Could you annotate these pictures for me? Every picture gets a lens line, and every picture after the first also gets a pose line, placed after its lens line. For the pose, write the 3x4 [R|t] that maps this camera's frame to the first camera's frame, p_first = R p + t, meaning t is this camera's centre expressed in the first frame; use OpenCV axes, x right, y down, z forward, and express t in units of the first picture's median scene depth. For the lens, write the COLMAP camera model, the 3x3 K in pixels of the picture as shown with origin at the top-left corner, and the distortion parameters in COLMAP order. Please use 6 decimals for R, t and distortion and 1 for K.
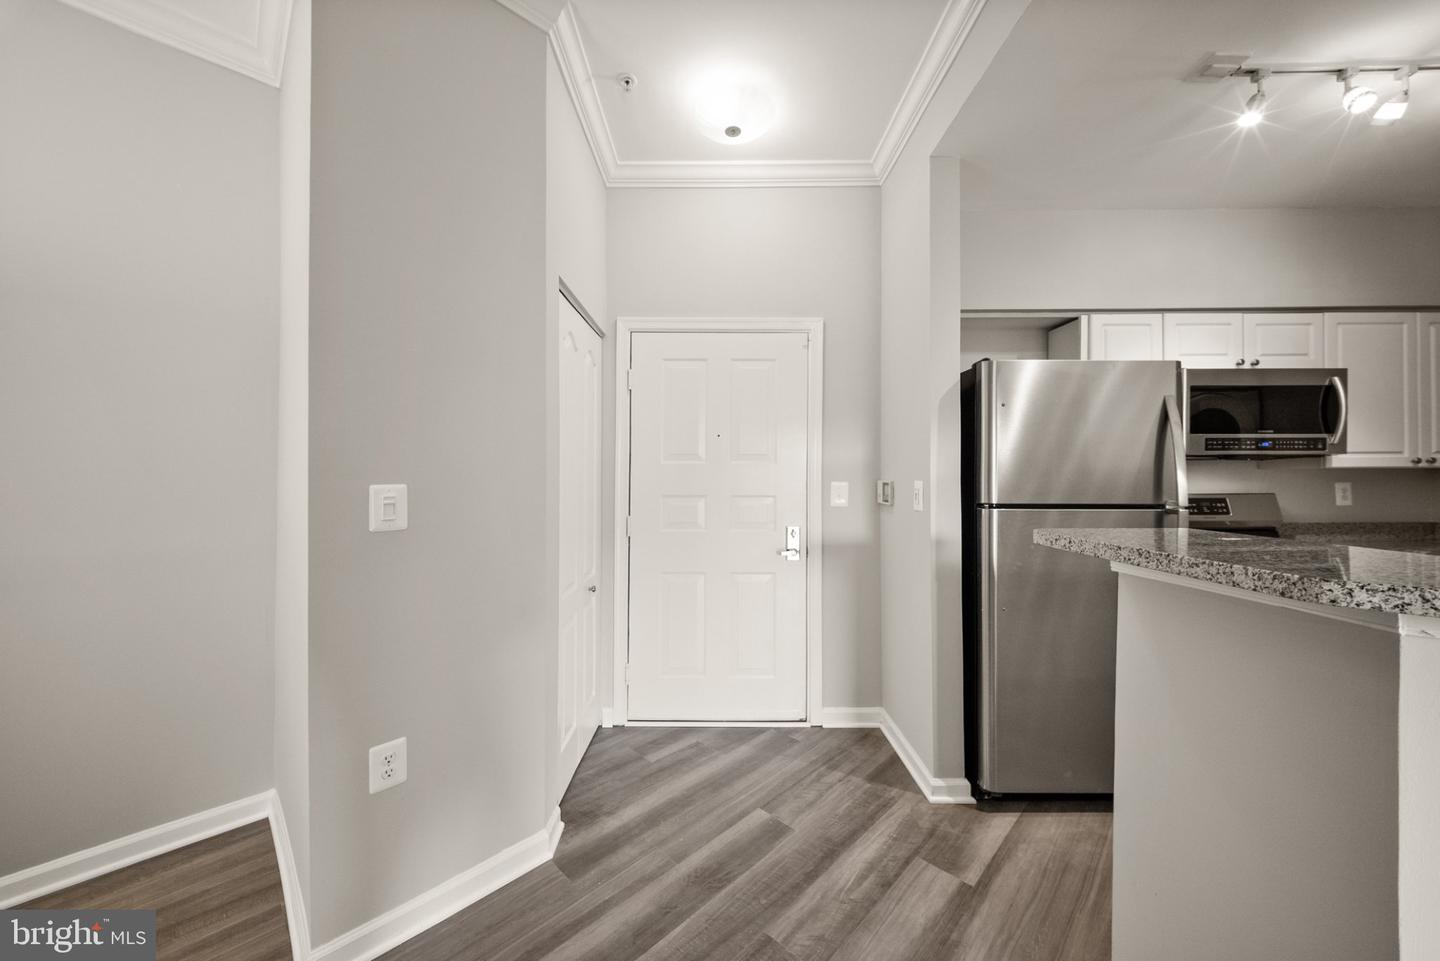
lens RADIAL K [[507.1, 0, 708.5], [0, 507.1, 477.0], [0, 0, 1]] dist [0.005273, -0.003775]
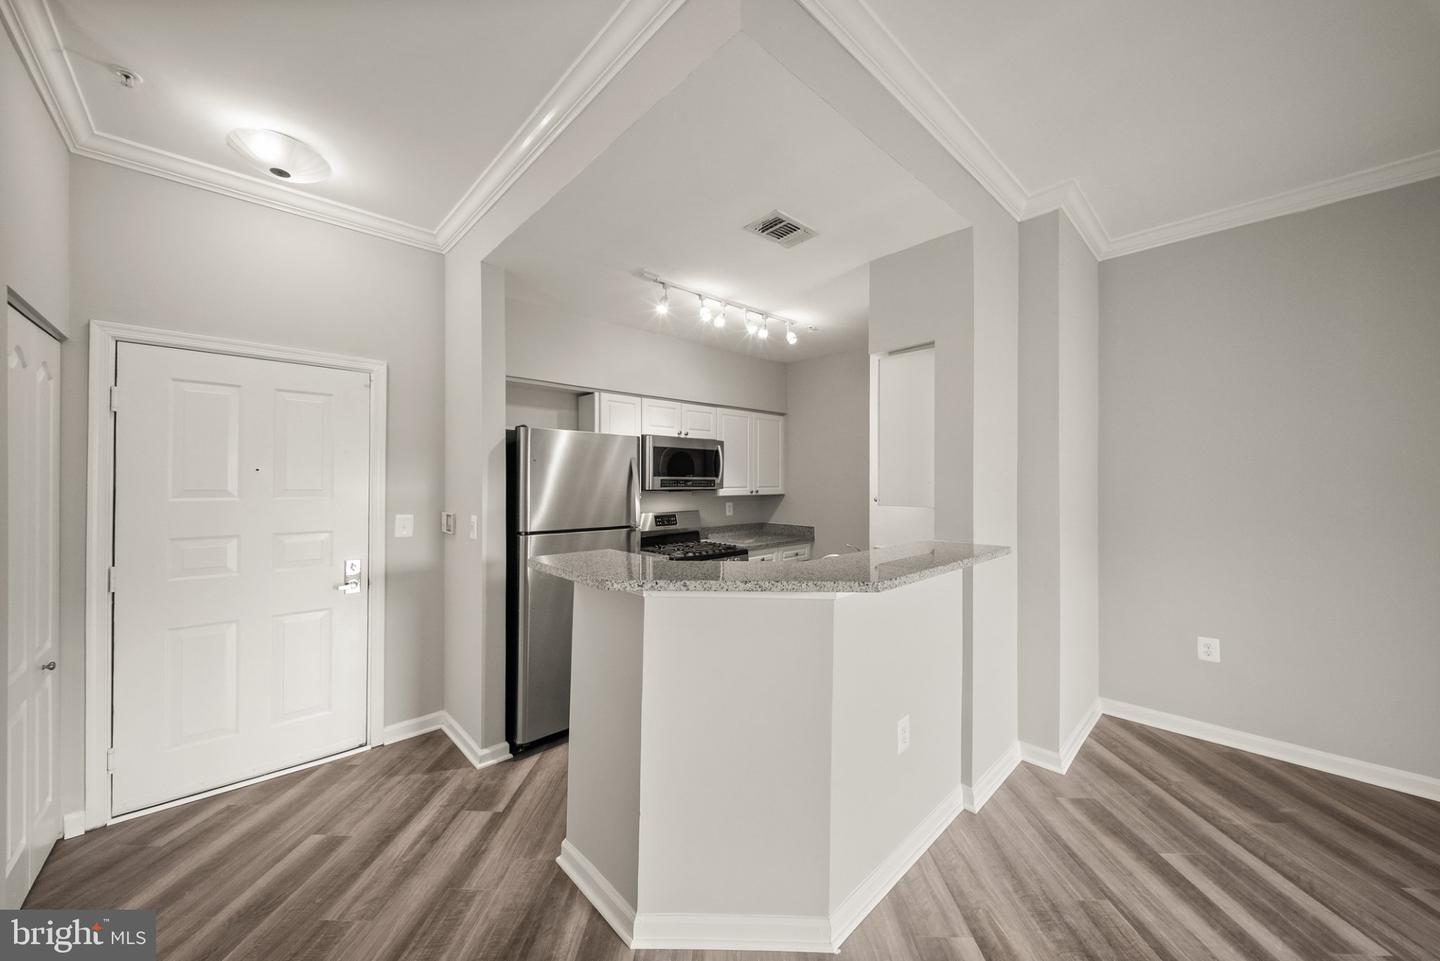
lens RADIAL K [[519.7, 0, 704.0], [0, 519.7, 479.9], [0, 0, 1]] dist [0.001017, -0.002636]
pose [[0.729072, 0.003902, 0.684426, -0.039118], [-0.004311, 0.999990, -0.001109, -0.075039], [-0.684423, -0.002142, 0.729082, -0.286128]]
